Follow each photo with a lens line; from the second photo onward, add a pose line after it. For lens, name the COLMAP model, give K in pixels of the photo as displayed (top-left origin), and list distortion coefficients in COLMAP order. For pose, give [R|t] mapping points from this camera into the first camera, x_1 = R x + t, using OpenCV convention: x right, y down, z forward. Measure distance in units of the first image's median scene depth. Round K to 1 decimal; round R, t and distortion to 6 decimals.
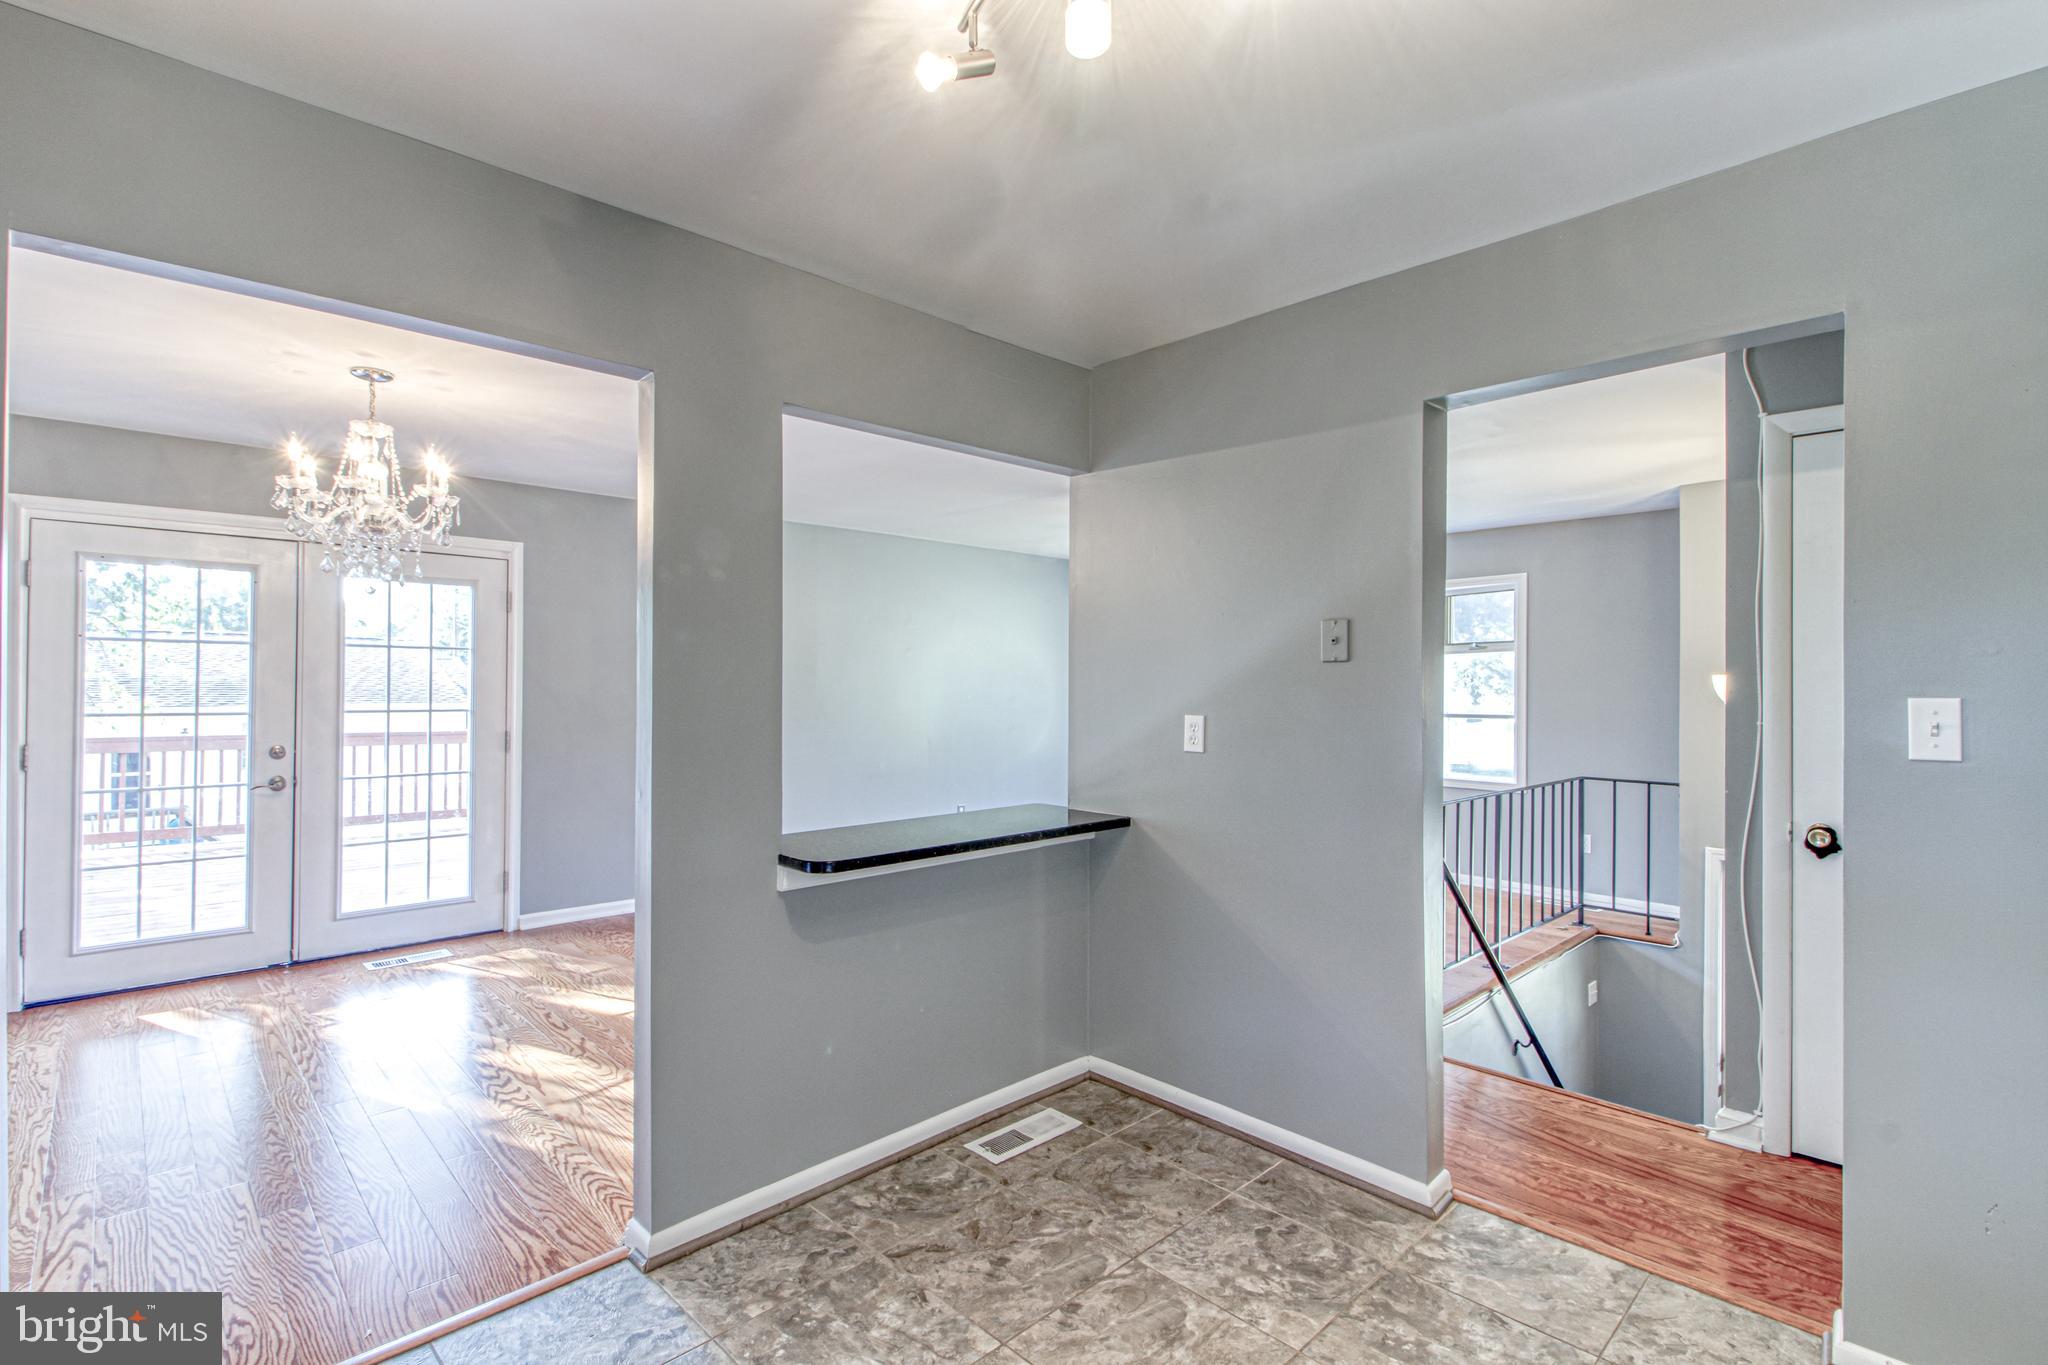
lens RADIAL K [[946.5, 0, 1011.2], [0, 946.5, 680.2], [0, 0, 1]] dist [0.028182, -0.021307]
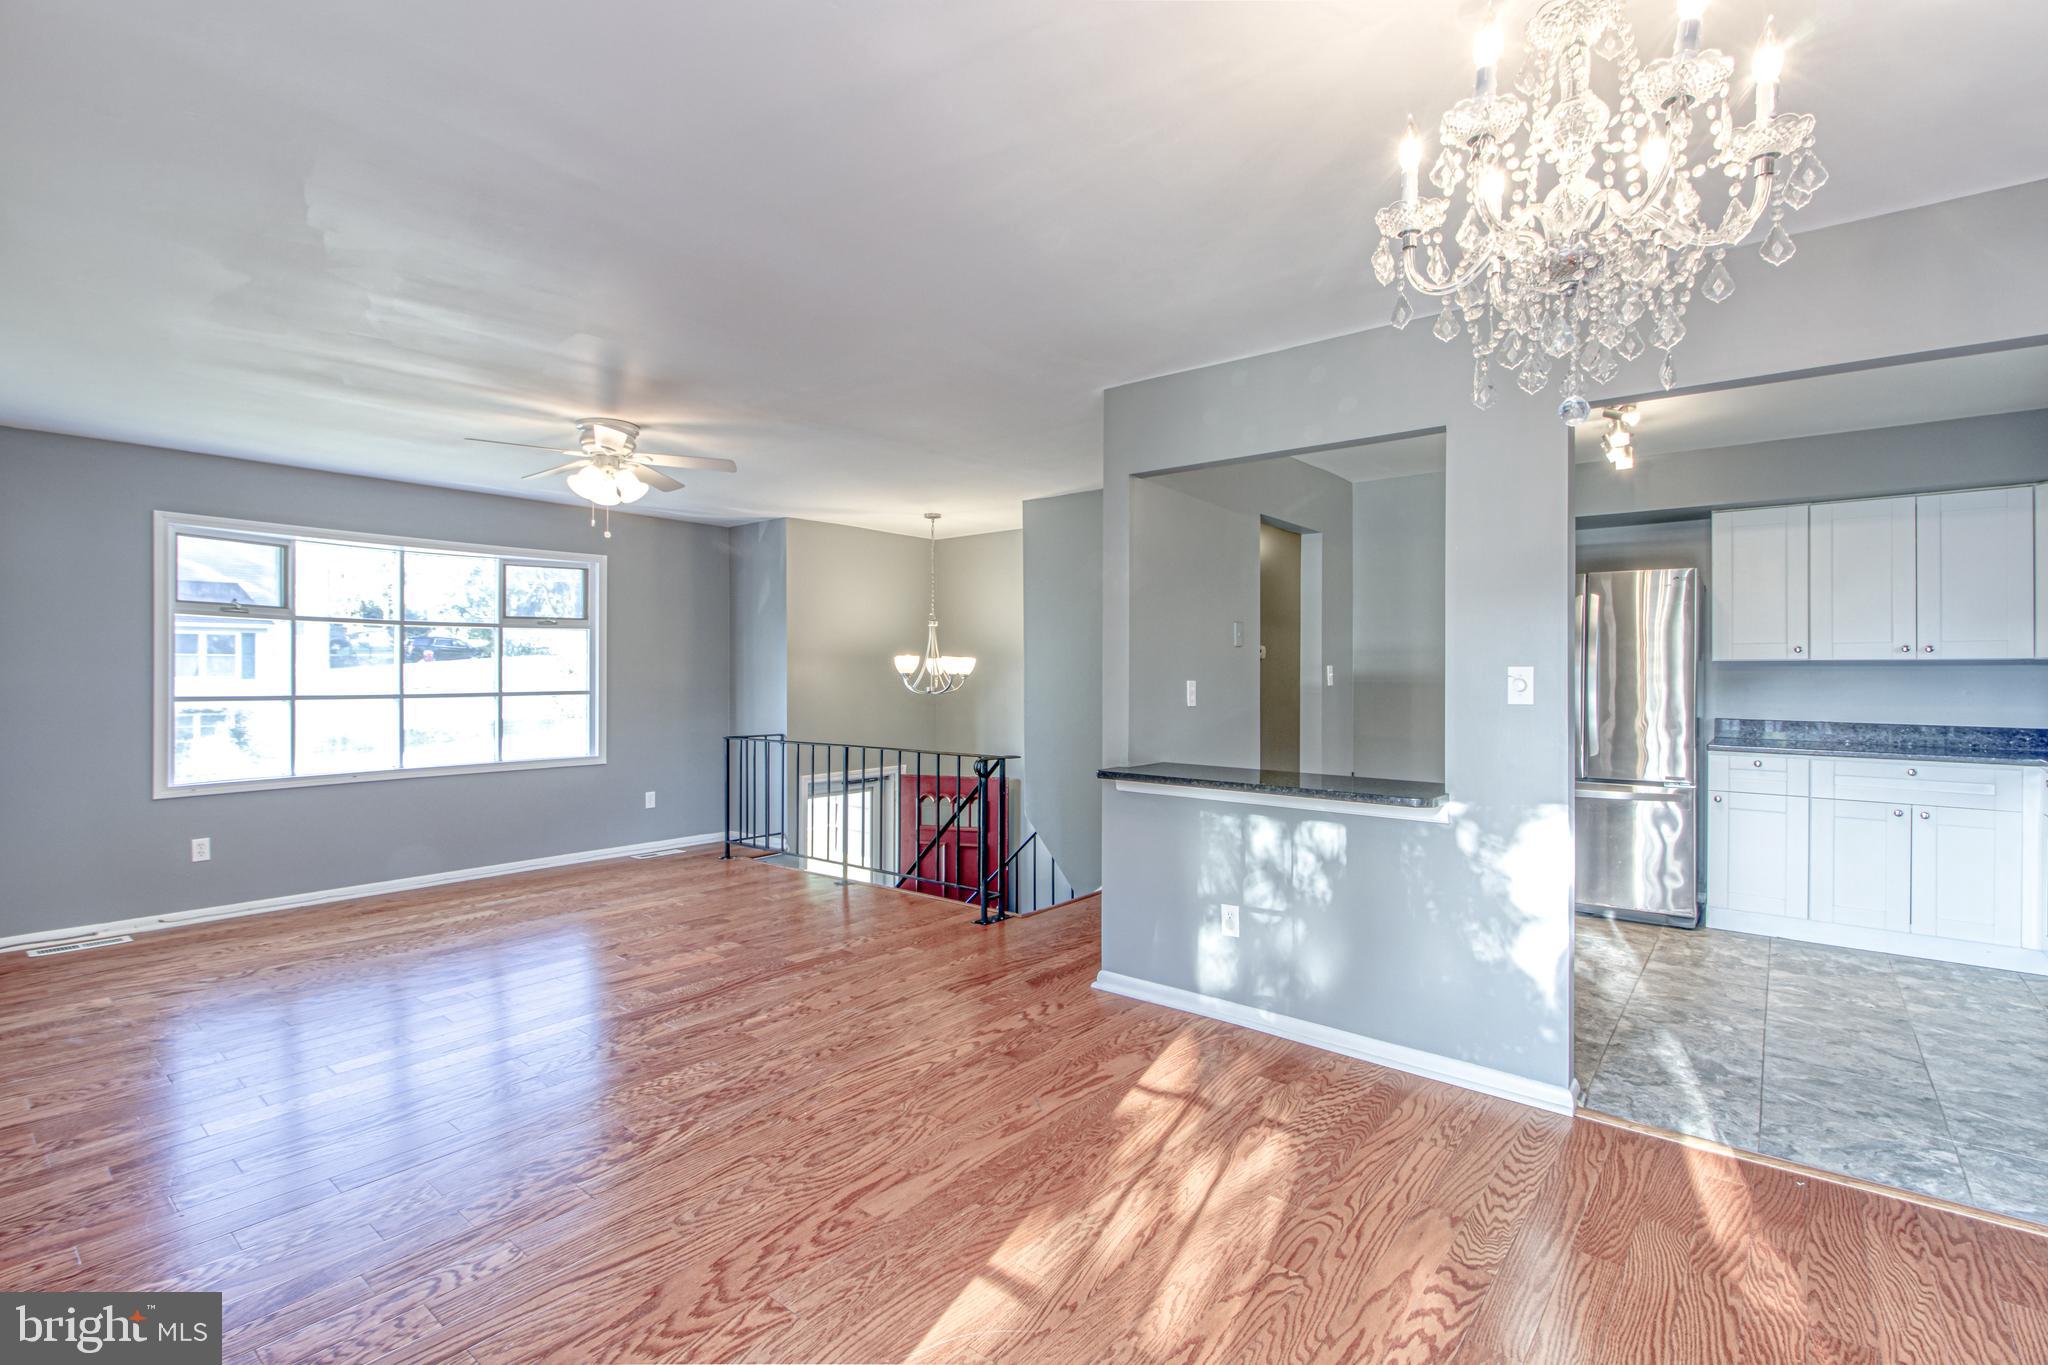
lens RADIAL K [[929.8, 0, 1015.8], [0, 929.8, 674.0], [0, 0, 1]] dist [0.019574, -0.013066]
pose [[-0.112849, -0.009344, 0.993568, -1.158077], [-0.005303, 0.999947, 0.008802, 0.017015], [-0.993598, -0.004275, -0.112892, 1.418105]]
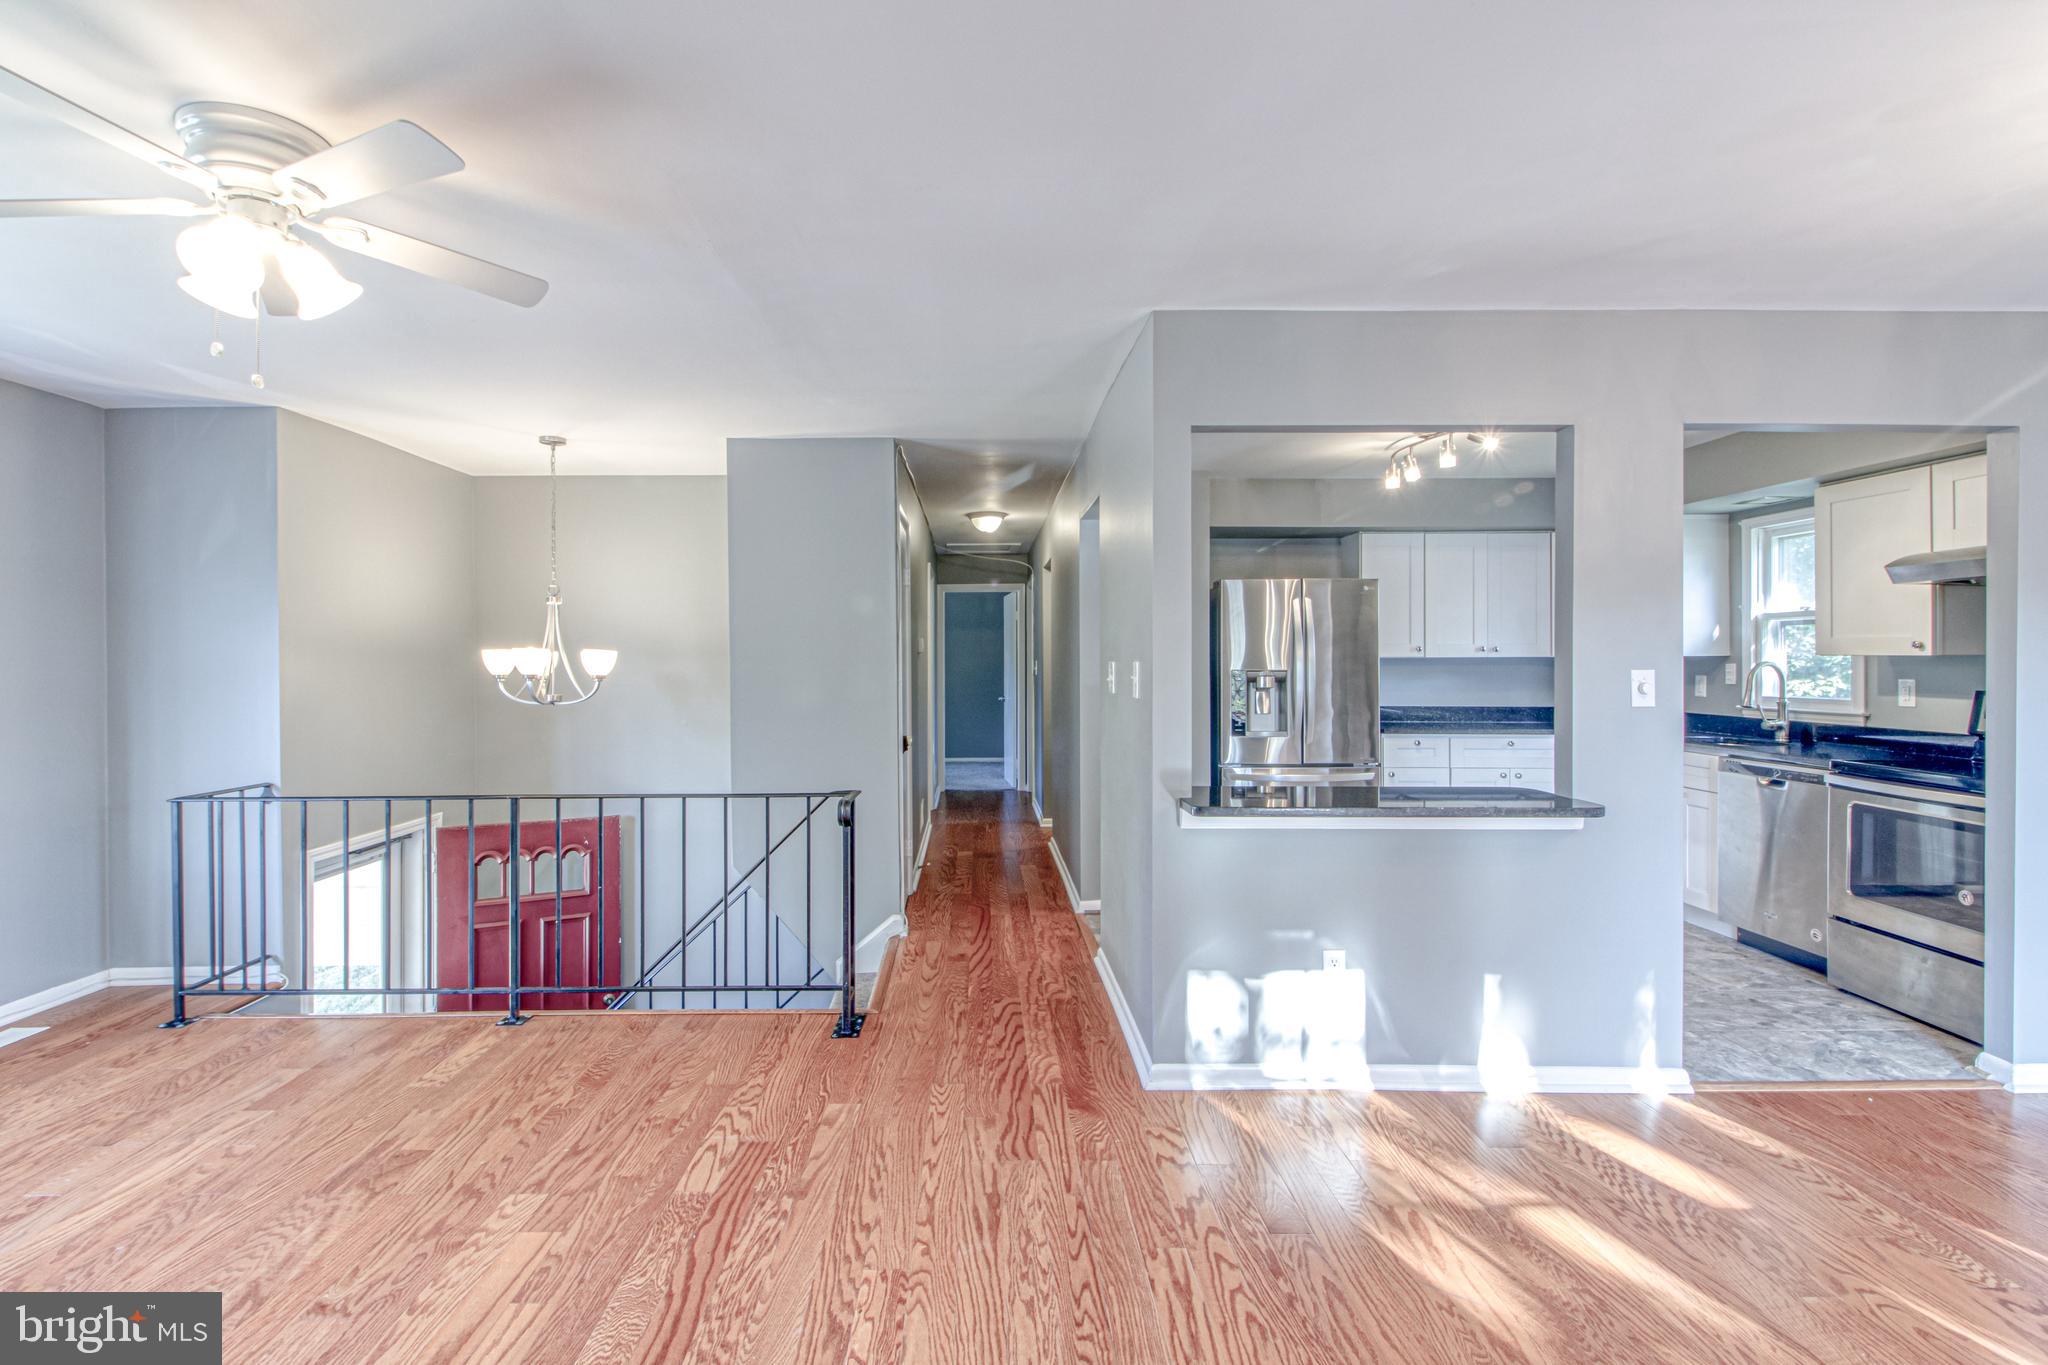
lens RADIAL K [[951.6, 0, 972.3], [0, 951.6, 661.9], [0, 0, 1]] dist [0.022011, -0.014106]
pose [[-0.716937, -0.006861, 0.697104, -0.469403], [-0.005123, 0.999976, 0.004573, 0.005360], [-0.697119, -0.000293, -0.716955, 2.010933]]
